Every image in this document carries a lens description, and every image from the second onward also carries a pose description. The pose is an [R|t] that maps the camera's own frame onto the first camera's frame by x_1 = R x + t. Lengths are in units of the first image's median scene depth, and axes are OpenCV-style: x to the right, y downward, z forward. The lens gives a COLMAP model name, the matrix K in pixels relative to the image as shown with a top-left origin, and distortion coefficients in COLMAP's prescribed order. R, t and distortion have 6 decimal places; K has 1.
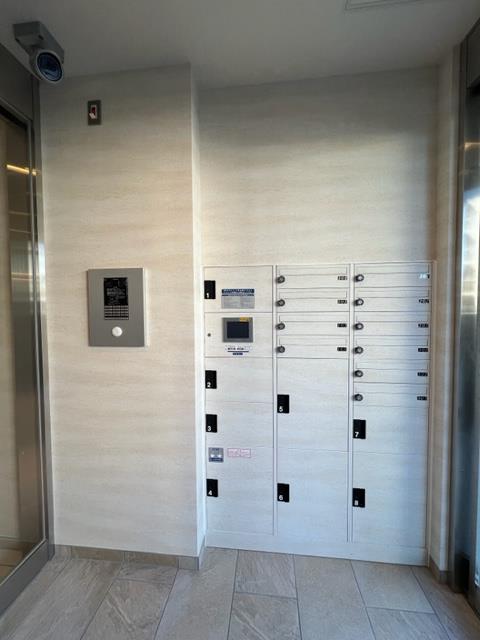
lens RADIAL K [[257.7, 0, 239.7], [0, 257.7, 318.4], [0, 0, 1]] dist [-0.001692, -0.000162]
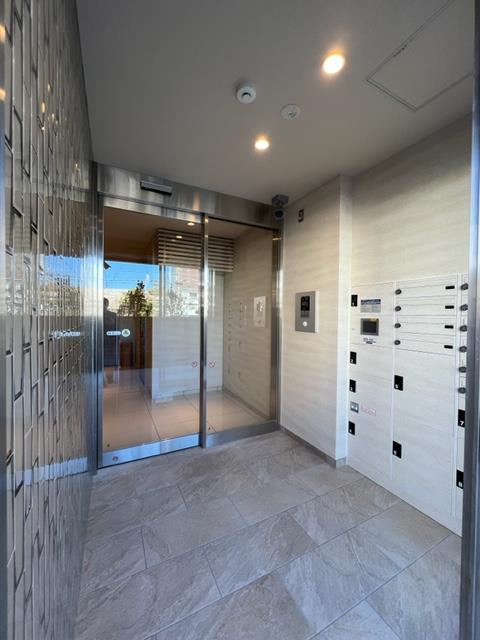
lens RADIAL K [[257.7, 0, 241.1], [0, 257.7, 319.0], [0, 0, 1]] dist [-0.001692, -0.000162]
pose [[0.545502, 0.025487, -0.837722, 0.849416], [-0.045276, 0.998974, 0.000911, 0.032266], [0.836886, 0.037432, 0.546096, -0.449367]]
